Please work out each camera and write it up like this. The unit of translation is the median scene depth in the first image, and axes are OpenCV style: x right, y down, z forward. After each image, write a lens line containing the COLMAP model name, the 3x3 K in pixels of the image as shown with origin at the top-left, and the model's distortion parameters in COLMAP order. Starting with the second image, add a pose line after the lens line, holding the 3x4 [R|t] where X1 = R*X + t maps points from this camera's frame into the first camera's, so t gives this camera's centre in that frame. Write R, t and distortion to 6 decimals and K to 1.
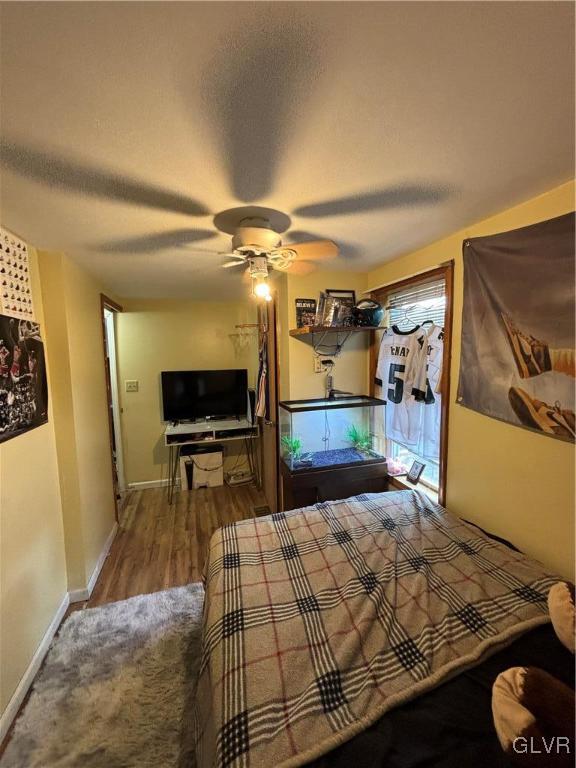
lens RADIAL K [[309.7, 0, 287.9], [0, 309.7, 383.4], [0, 0, 1]] dist [0.001708, 0.000090]
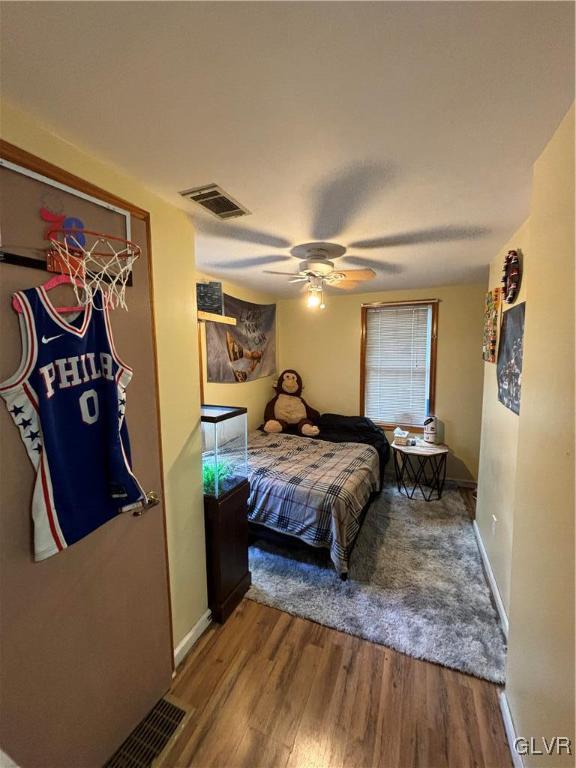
lens RADIAL K [[309.7, 0, 286.3], [0, 309.7, 384.8], [0, 0, 1]] dist [0.001708, 0.000090]
pose [[-0.759214, -0.040632, 0.649571, -0.993867], [0.089836, 0.981954, 0.166423, -0.187117], [-0.644611, 0.184705, -0.741863, 2.370758]]
